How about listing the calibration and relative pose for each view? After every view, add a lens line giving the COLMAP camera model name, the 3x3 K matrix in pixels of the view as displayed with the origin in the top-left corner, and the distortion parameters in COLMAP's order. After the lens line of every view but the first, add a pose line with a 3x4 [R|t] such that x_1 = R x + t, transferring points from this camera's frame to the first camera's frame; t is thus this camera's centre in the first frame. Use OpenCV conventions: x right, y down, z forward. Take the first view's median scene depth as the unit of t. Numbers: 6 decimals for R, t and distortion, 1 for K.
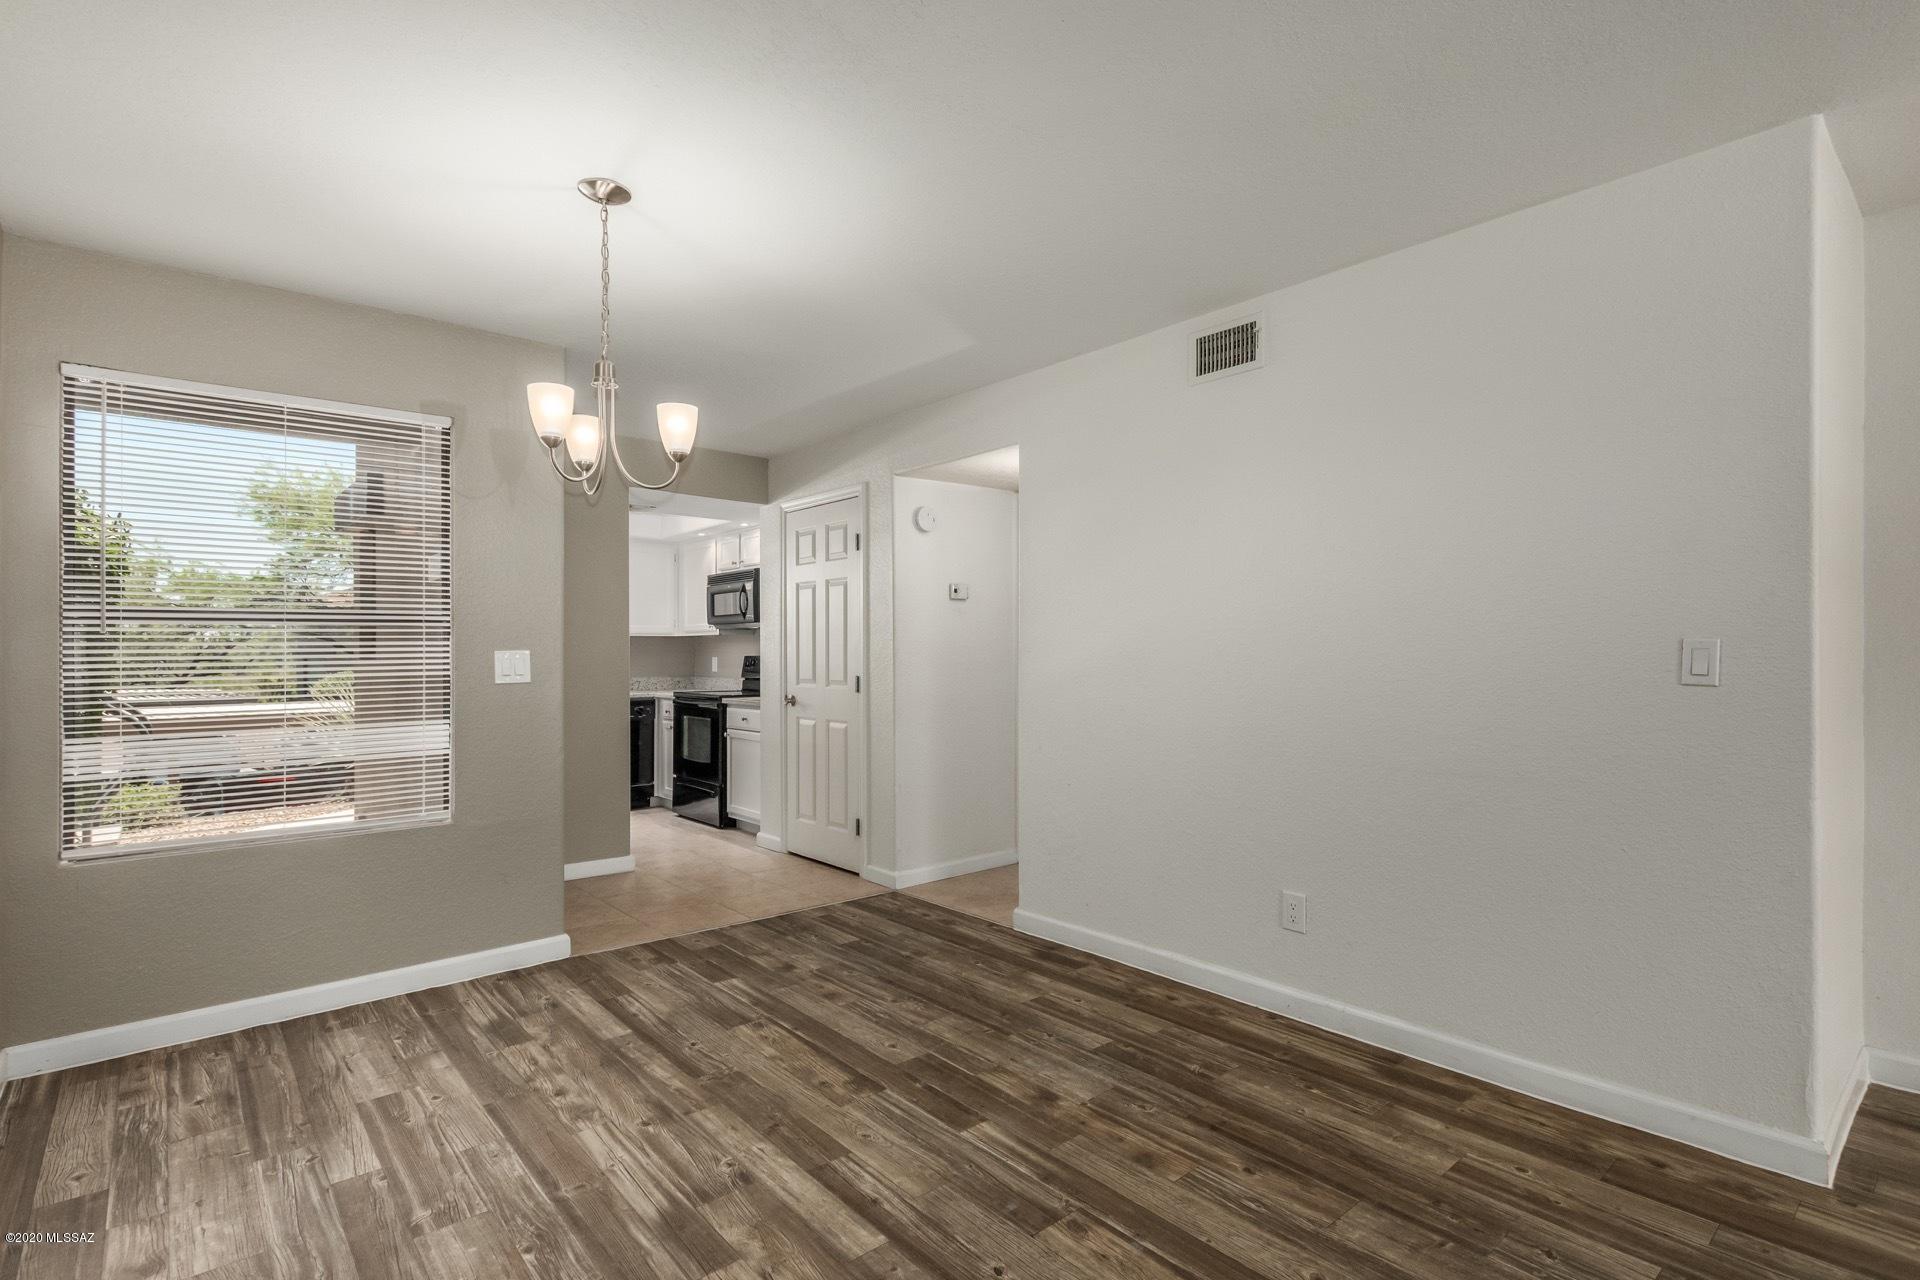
lens RADIAL K [[892.2, 0, 957.5], [0, 892.2, 647.5], [0, 0, 1]] dist [0.004846, -0.003615]
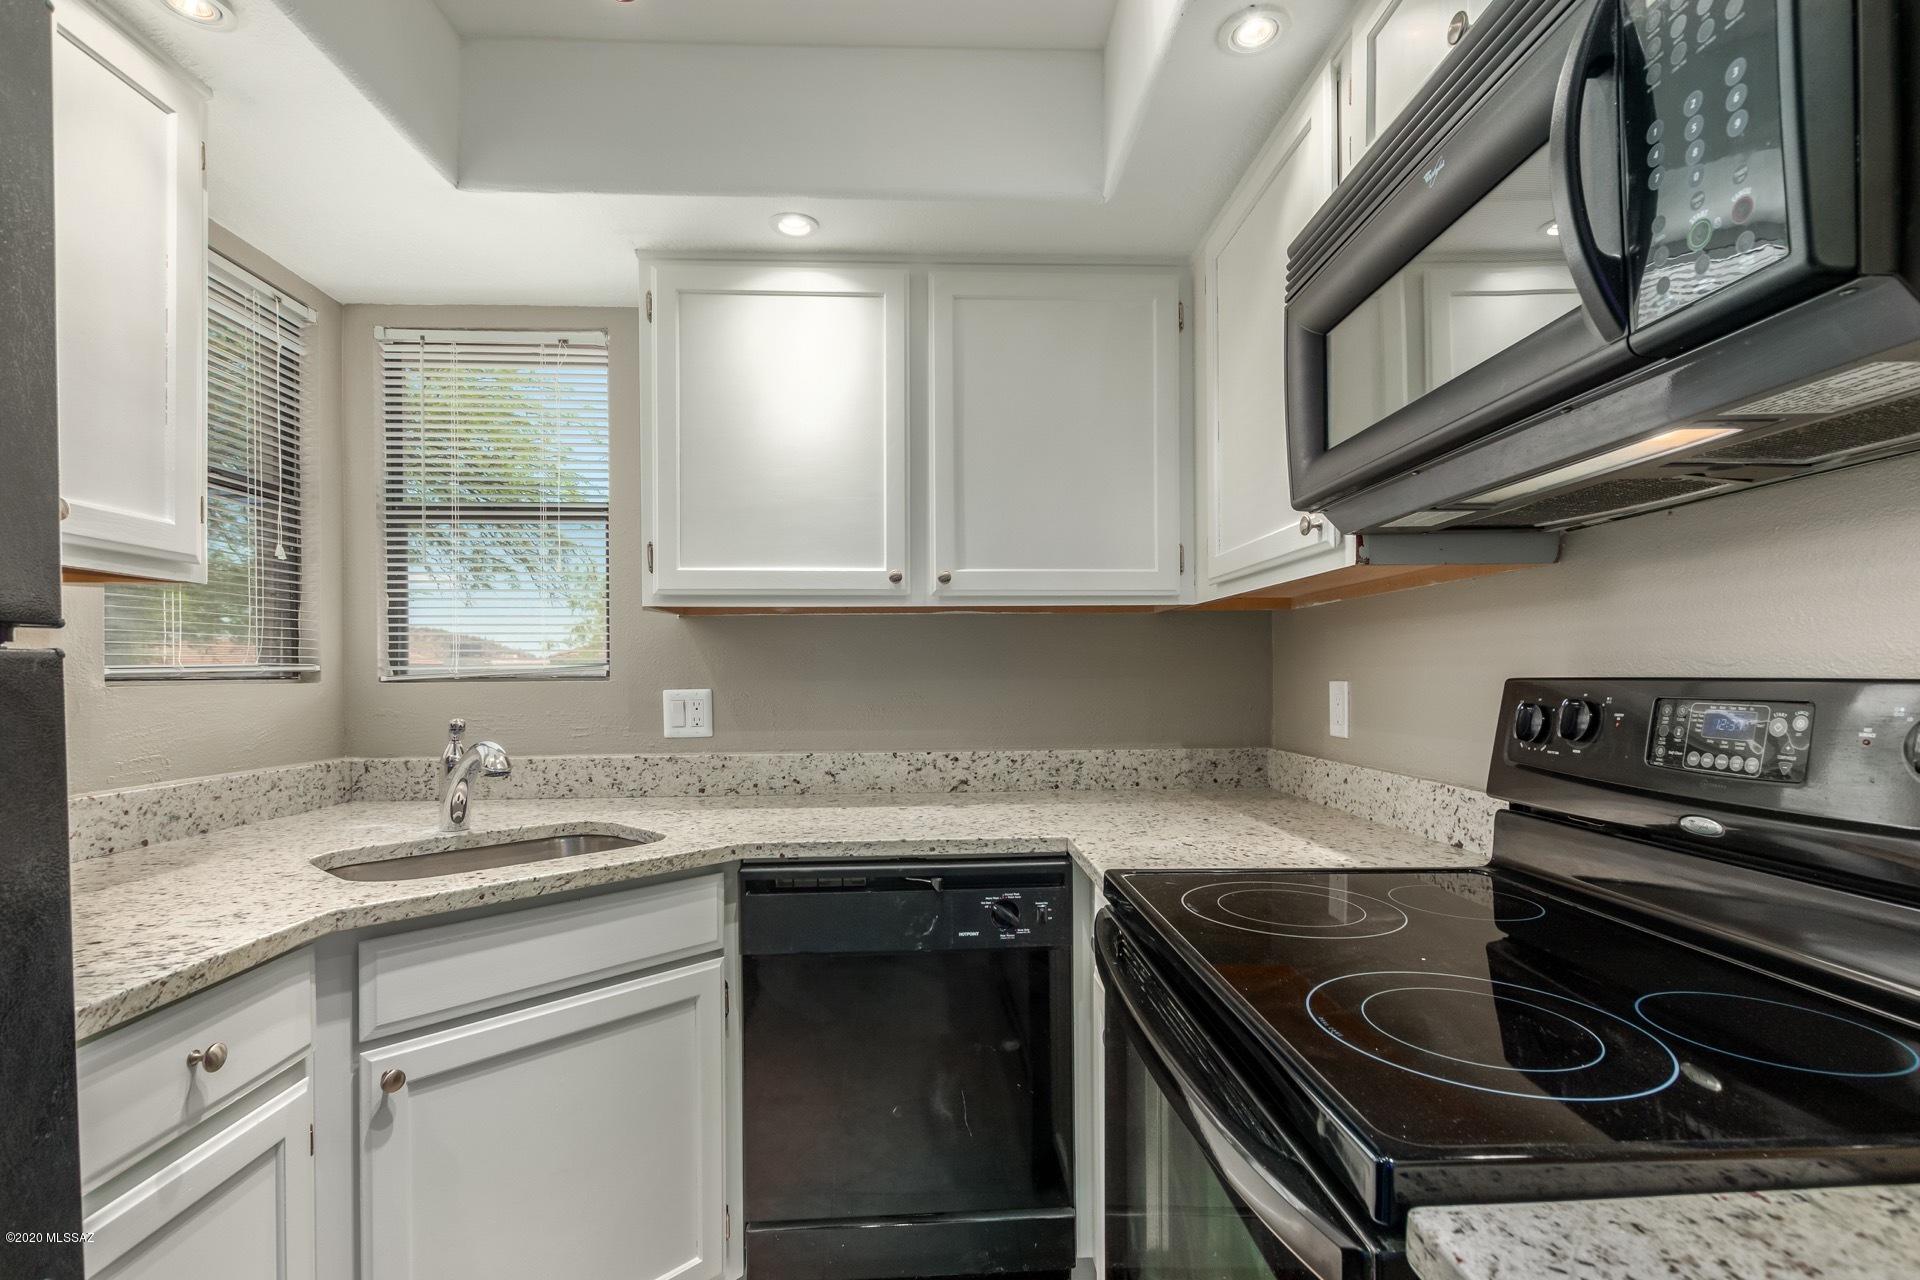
lens RADIAL K [[892.2, 0, 964.9], [0, 892.2, 675.8], [0, 0, 1]] dist [0.004846, -0.003615]
pose [[0.786401, -0.007654, -0.617668, -0.218606], [0.015744, 0.999847, 0.007655, 0.005806], [0.617515, -0.015744, 0.786401, 0.808228]]
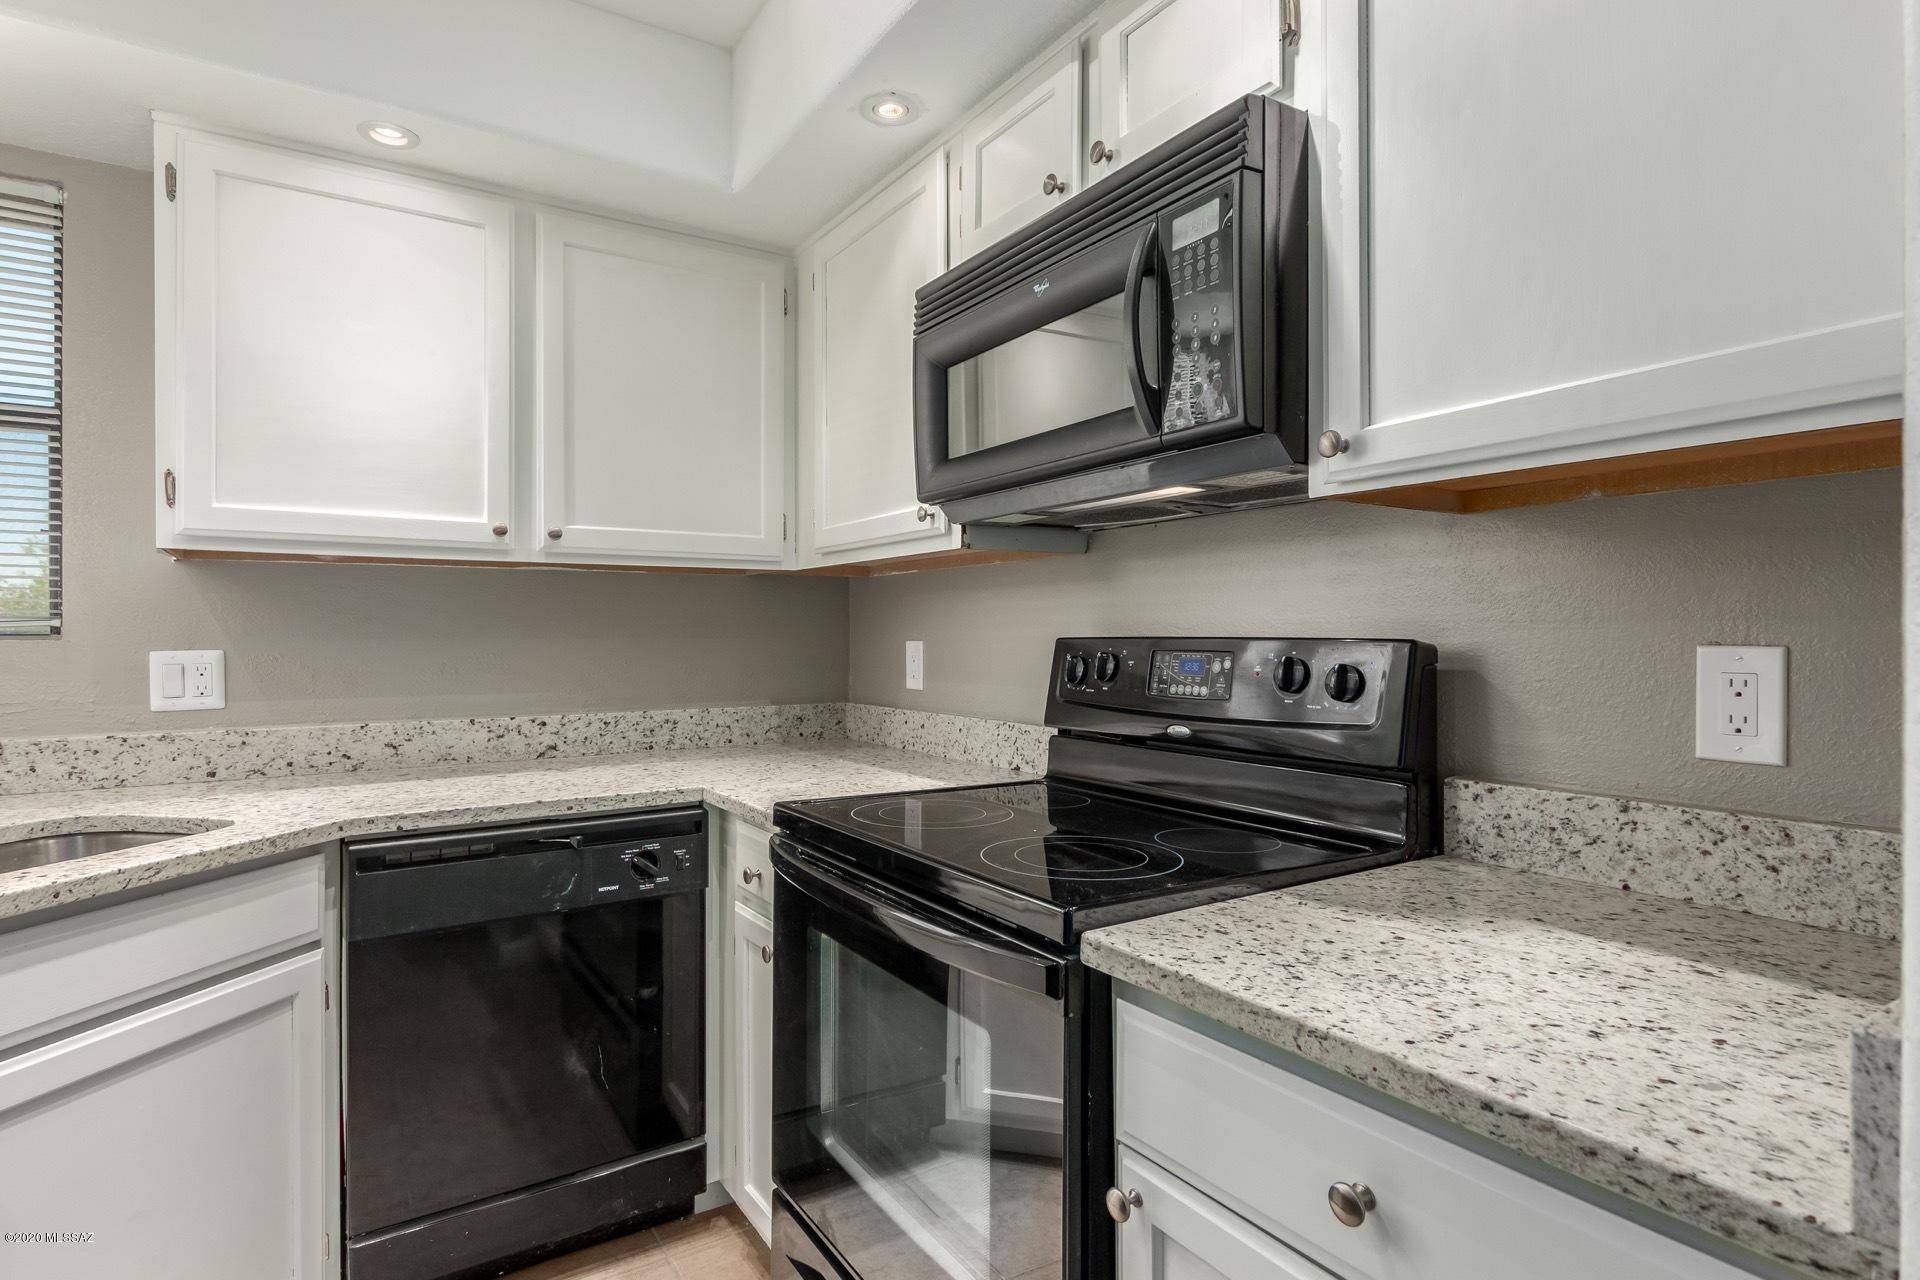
lens RADIAL K [[980.5, 0, 963.8], [0, 980.5, 634.8], [0, 0, 1]] dist [0.007124, 0.000012]
pose [[0.989607, -0.005654, -0.143688, -0.230956], [0.007214, 0.999921, 0.010337, 0.005658], [0.143618, -0.011266, 0.989569, 0.748372]]
